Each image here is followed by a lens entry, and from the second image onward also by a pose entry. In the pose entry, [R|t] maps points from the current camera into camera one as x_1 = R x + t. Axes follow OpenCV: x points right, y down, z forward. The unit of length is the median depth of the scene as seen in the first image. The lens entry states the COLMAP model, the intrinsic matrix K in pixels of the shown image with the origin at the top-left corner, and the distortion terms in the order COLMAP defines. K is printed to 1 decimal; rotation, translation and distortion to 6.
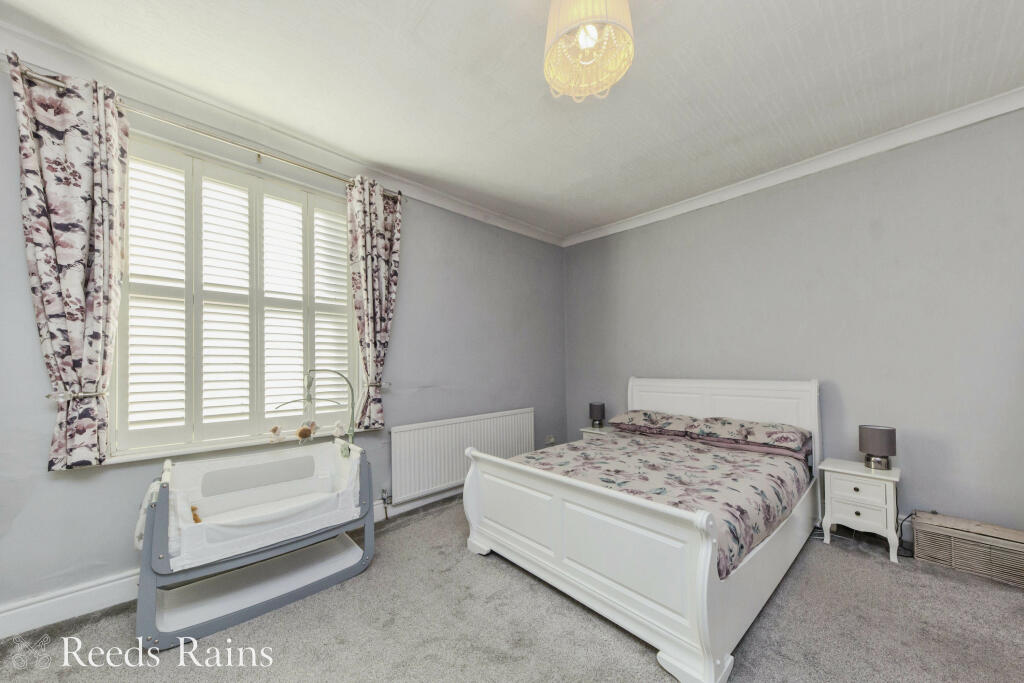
lens RADIAL K [[350.7, 0, 510.8], [0, 350.7, 360.4], [0, 0, 1]] dist [0.000315, -0.000038]
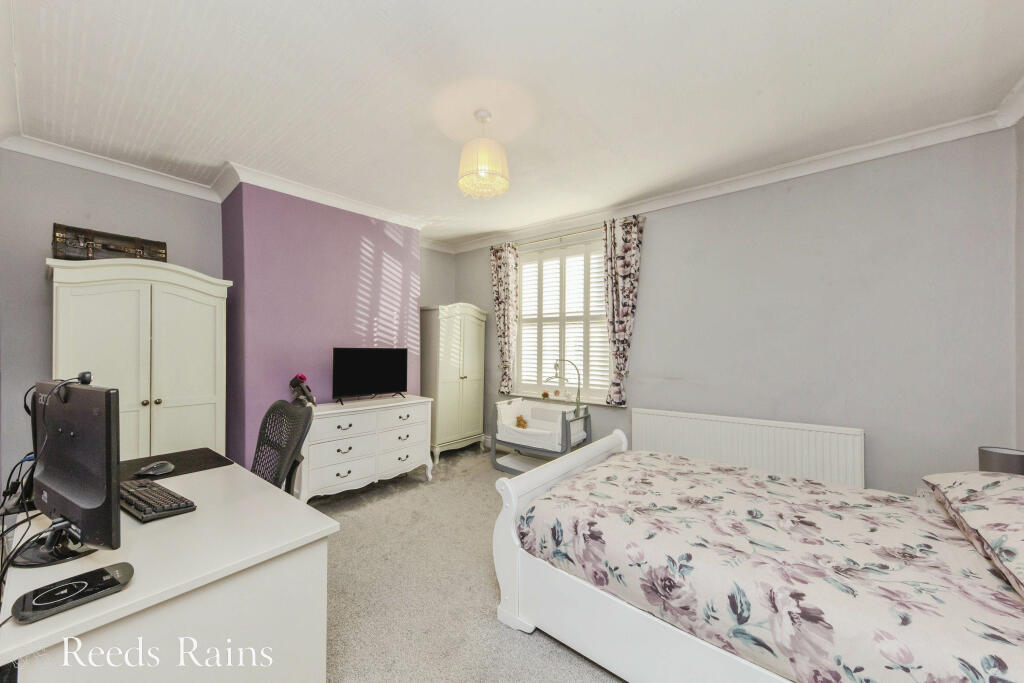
lens RADIAL K [[368.1, 0, 515.3], [0, 368.1, 349.3], [0, 0, 1]] dist [-0.000161, -0.000025]
pose [[0.170428, 0.007501, -0.985342, 1.216668], [0.005597, 0.999948, 0.008580, -0.040729], [0.985354, -0.006977, 0.170377, 0.516219]]
